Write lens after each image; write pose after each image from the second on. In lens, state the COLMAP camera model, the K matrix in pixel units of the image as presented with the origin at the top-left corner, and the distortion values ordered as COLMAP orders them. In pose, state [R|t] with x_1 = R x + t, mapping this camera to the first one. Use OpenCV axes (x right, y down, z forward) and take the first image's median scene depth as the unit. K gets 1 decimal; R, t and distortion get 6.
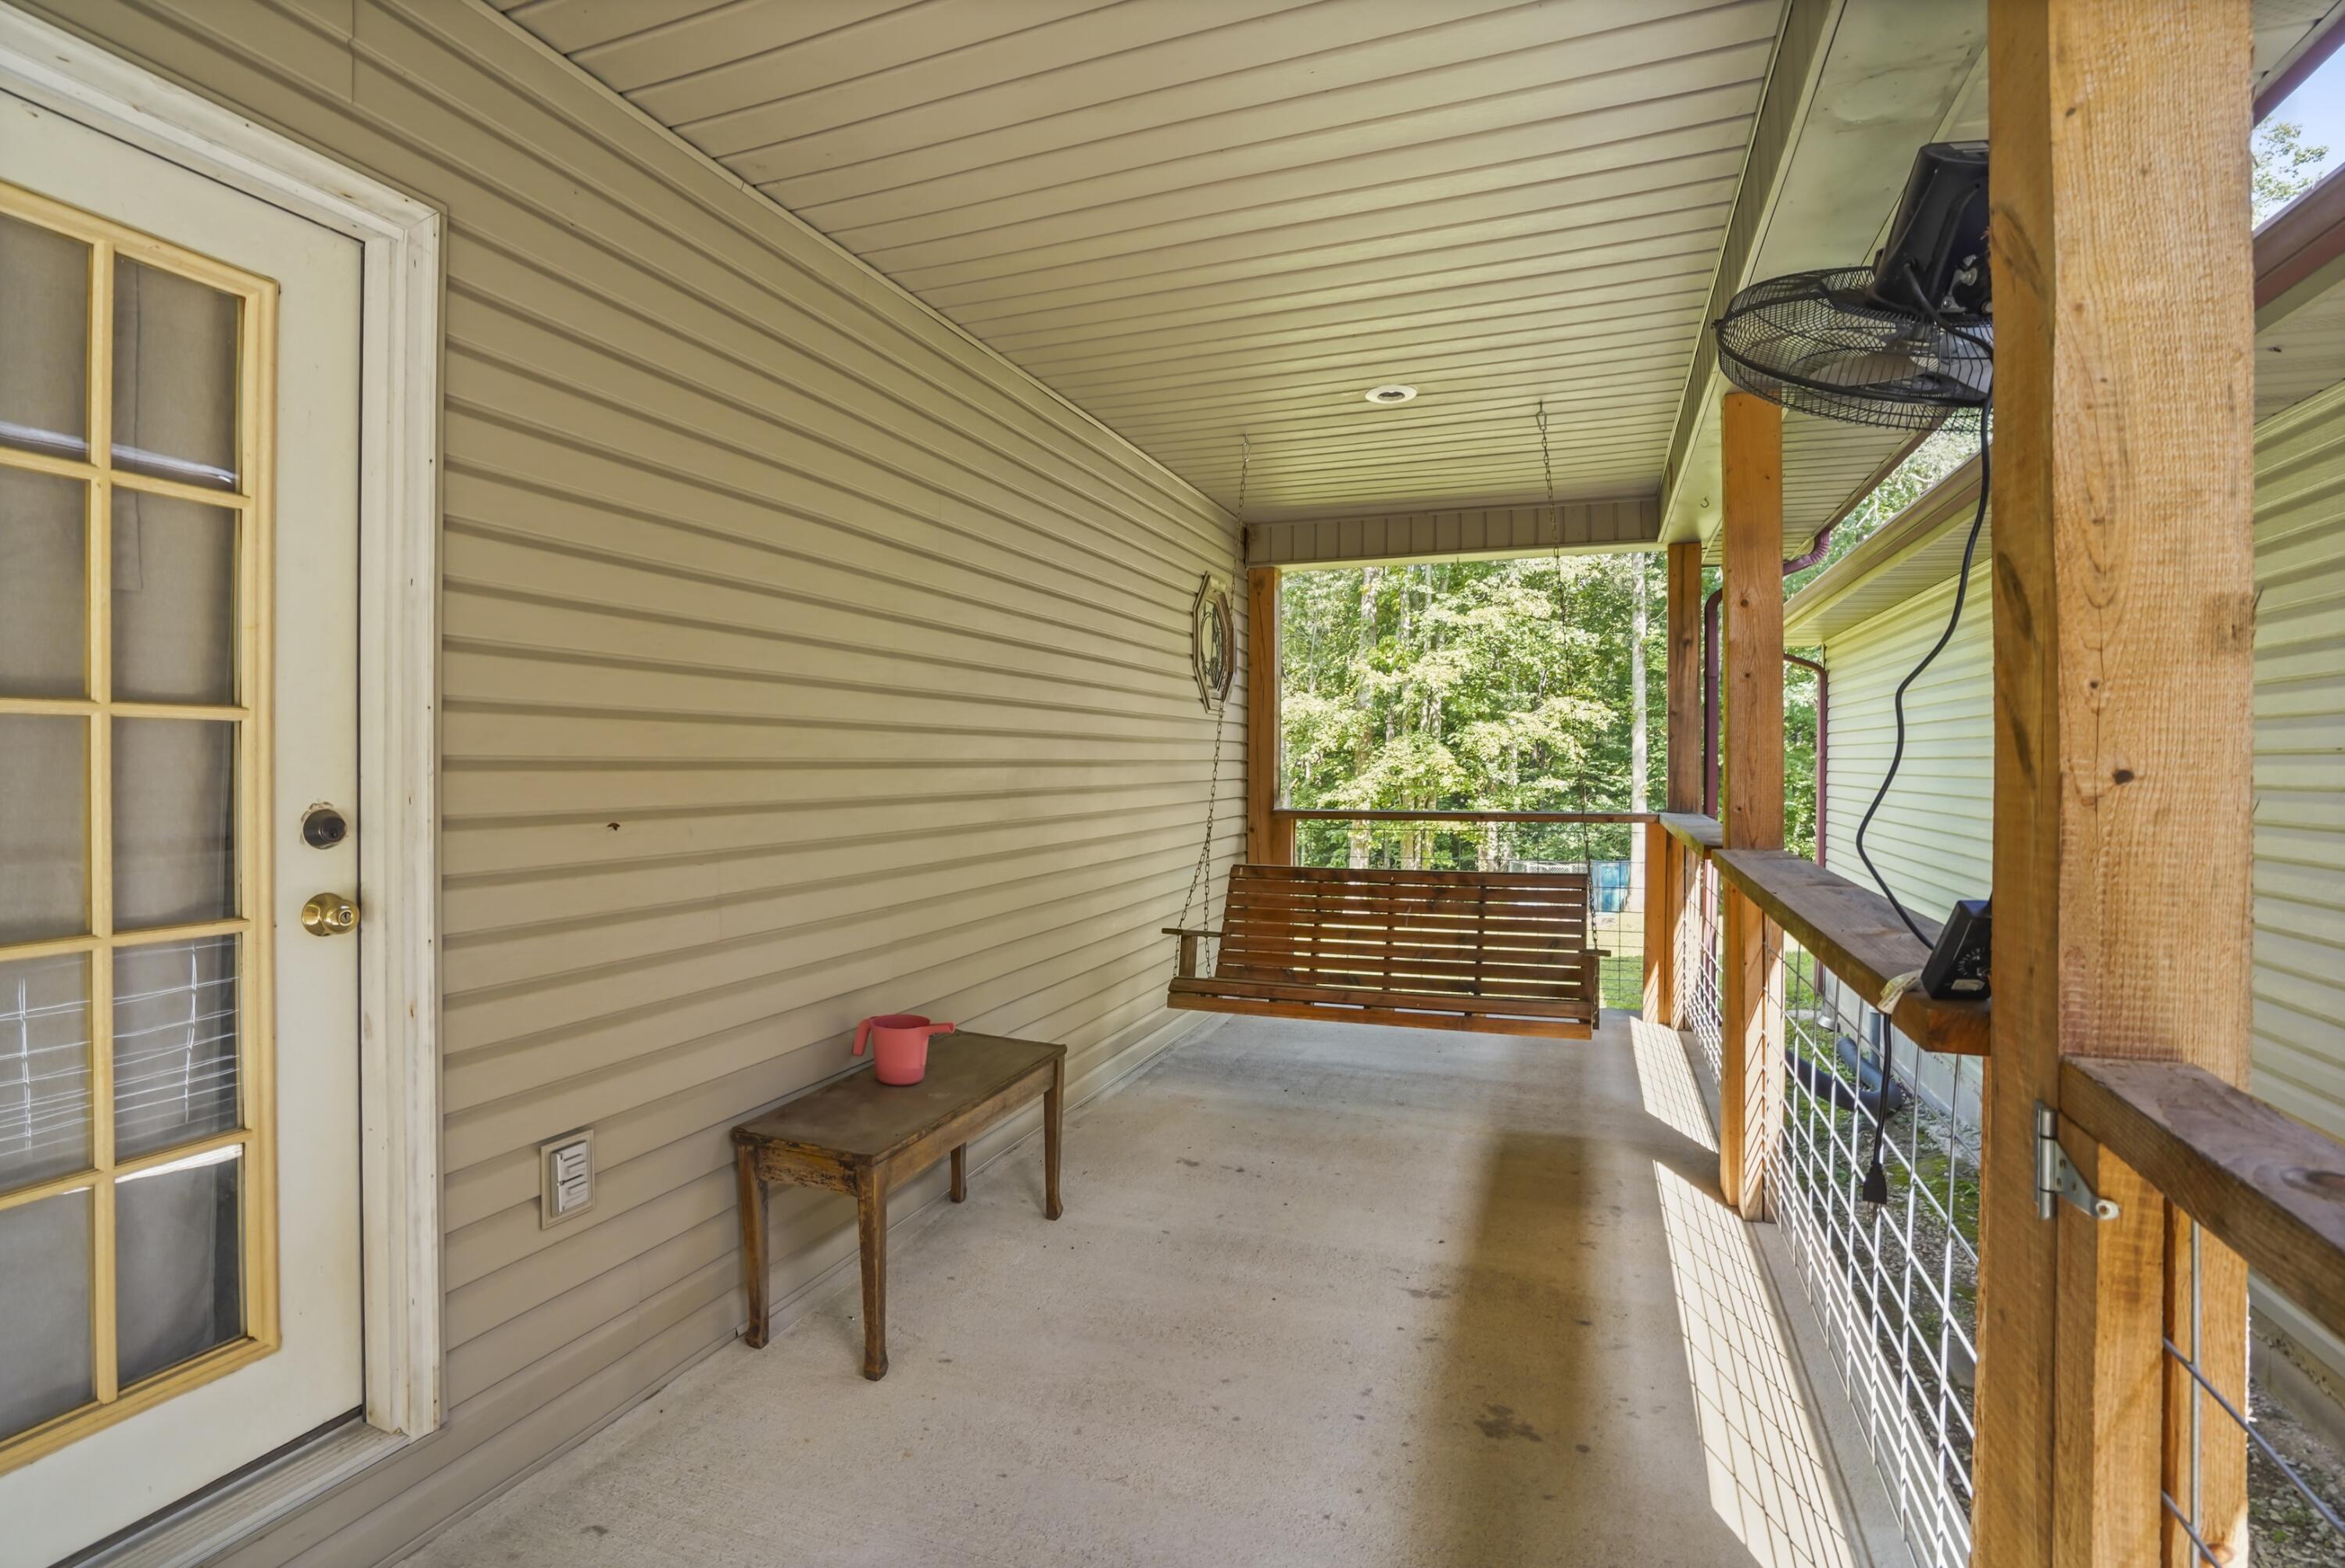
lens RADIAL K [[1102.9, 0, 1168.8], [0, 1102.9, 771.3], [0, 0, 1]] dist [-0.049287, 0.015950]
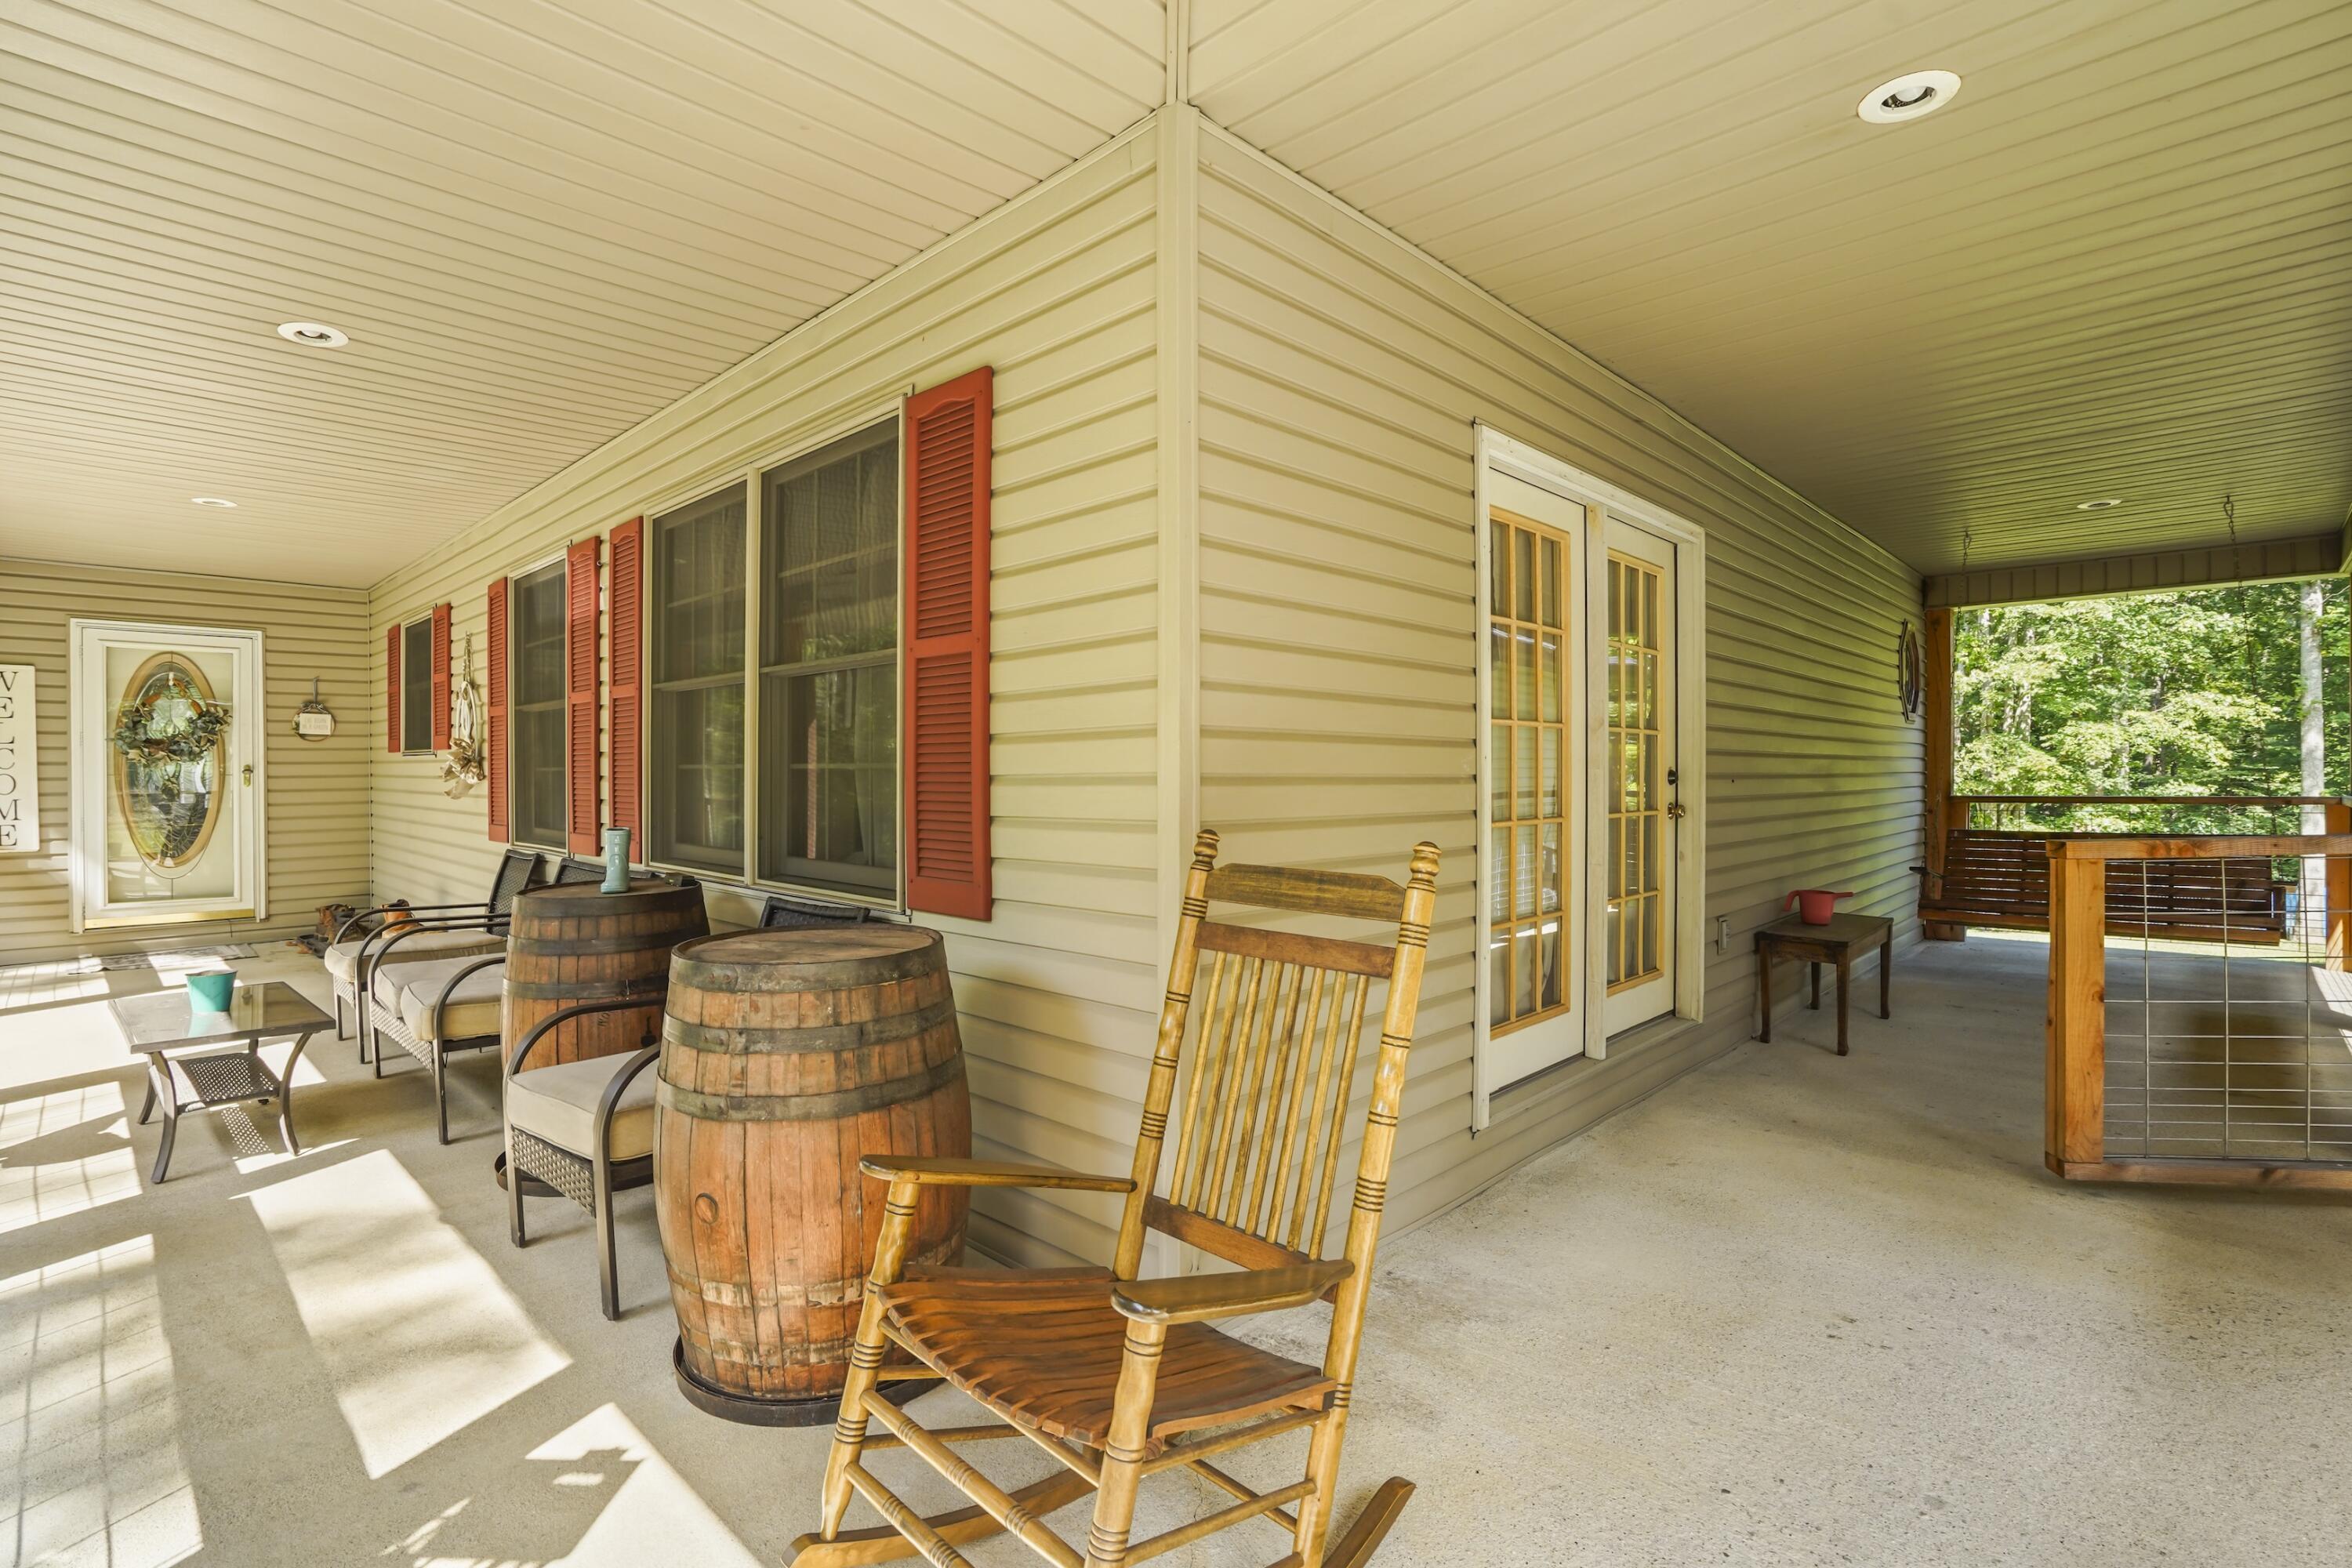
lens RADIAL K [[1106.2, 0, 1161.3], [0, 1106.2, 774.1], [0, 0, 1]] dist [-0.049287, 0.015950]
pose [[0.914588, -0.003315, -0.404373, -0.055637], [0.000416, 0.999974, -0.007257, 0.004188], [0.404386, 0.006469, 0.914566, -0.125055]]
